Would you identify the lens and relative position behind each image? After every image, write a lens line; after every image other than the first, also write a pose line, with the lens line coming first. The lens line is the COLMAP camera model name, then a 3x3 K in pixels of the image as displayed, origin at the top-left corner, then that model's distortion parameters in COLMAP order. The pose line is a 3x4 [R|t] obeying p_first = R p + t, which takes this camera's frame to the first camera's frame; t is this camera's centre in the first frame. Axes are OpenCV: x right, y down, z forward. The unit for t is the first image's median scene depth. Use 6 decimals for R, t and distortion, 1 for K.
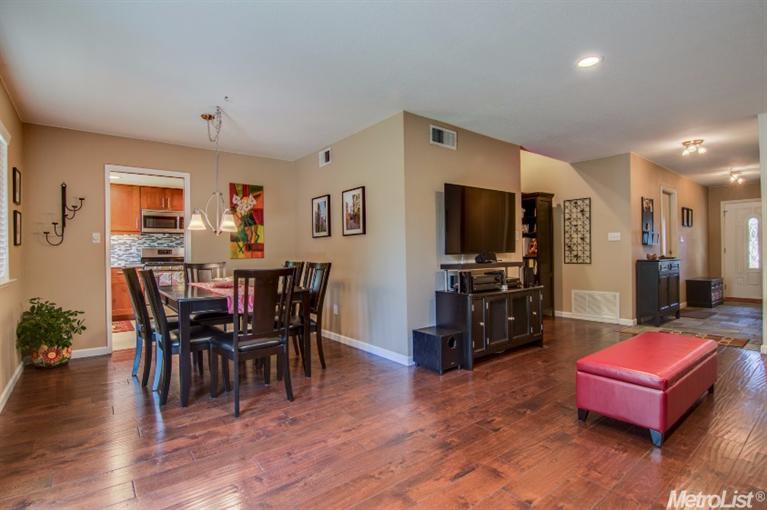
lens RADIAL K [[373.9, 0, 376.8], [0, 373.9, 252.6], [0, 0, 1]] dist [-0.010134, -0.006627]
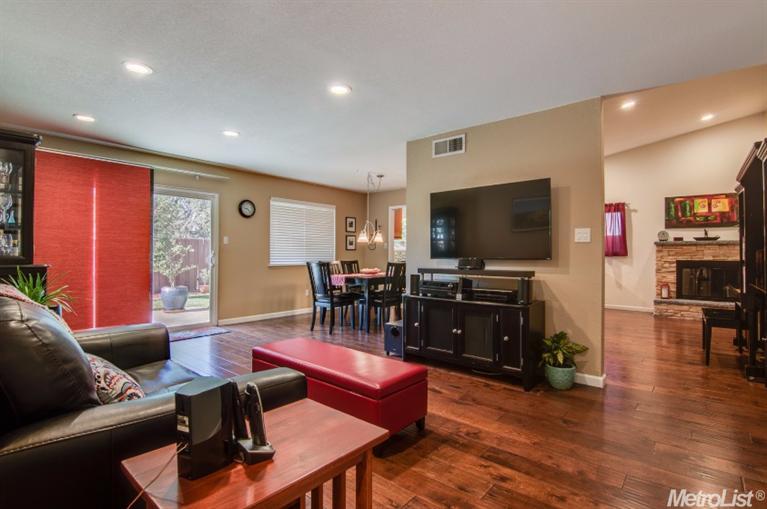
lens RADIAL K [[373.9, 0, 387.2], [0, 373.9, 253.2], [0, 0, 1]] dist [-0.010134, -0.006627]
pose [[0.230746, 0.011410, -0.972947, 0.862930], [-0.008349, 0.999918, 0.009747, -0.015992], [0.972978, 0.005874, 0.230822, 0.448338]]
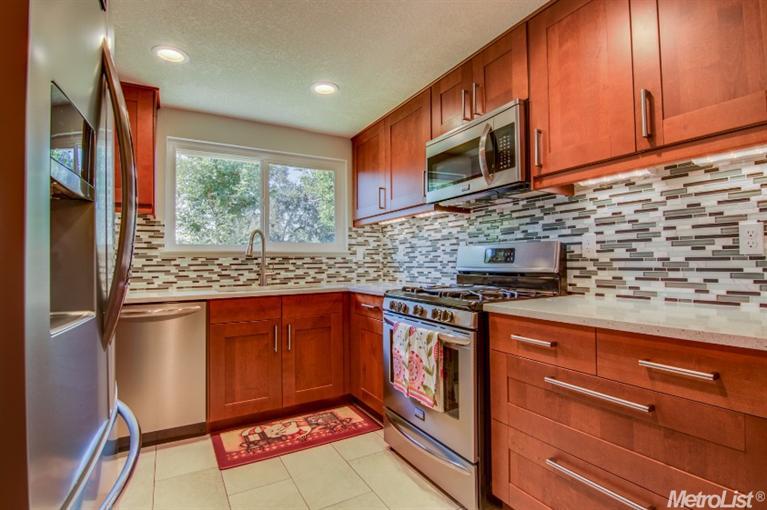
lens RADIAL K [[373.9, 0, 378.8], [0, 373.9, 251.6], [0, 0, 1]] dist [-0.010134, -0.006627]
pose [[-0.141141, -0.015394, -0.989870, -0.314400], [0.012214, 0.999776, -0.017289, -0.000859], [0.989914, -0.014531, -0.140922, 1.258214]]
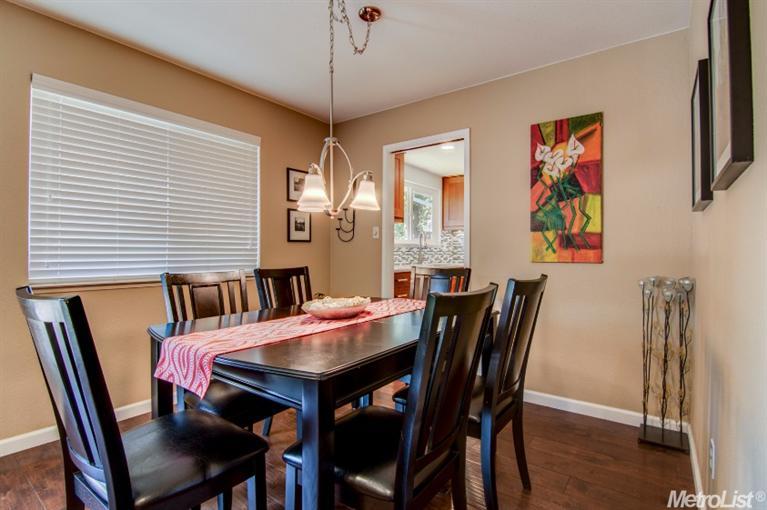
lens RADIAL K [[373.9, 0, 386.9], [0, 373.9, 252.6], [0, 0, 1]] dist [-0.010134, -0.006627]
pose [[0.292138, 0.015228, -0.956255, 0.070249], [-0.007070, 0.999880, 0.013763, -0.003843], [0.956350, 0.002740, 0.292210, 0.605655]]
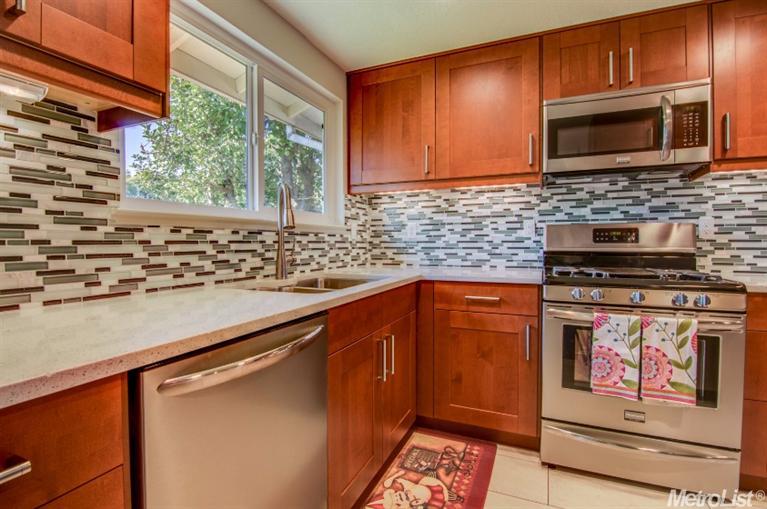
lens RADIAL K [[373.9, 0, 379.9], [0, 373.9, 253.1], [0, 0, 1]] dist [-0.010134, -0.006627]
pose [[0.478007, 0.033715, -0.877709, -0.517875], [-0.004051, 0.999337, 0.036181, 0.003732], [0.878347, -0.013739, 0.477827, 0.902688]]
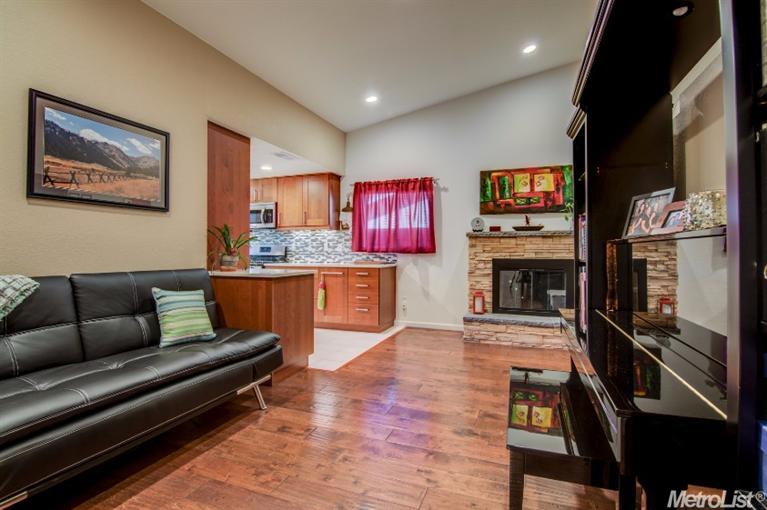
lens RADIAL K [[373.9, 0, 380.7], [0, 373.9, 254.9], [0, 0, 1]] dist [-0.010134, -0.006627]
pose [[0.528138, 0.020551, -0.848910, 0.471766], [-0.010328, 0.999789, 0.017778, -0.010154], [0.849096, -0.000622, 0.528239, 1.011900]]
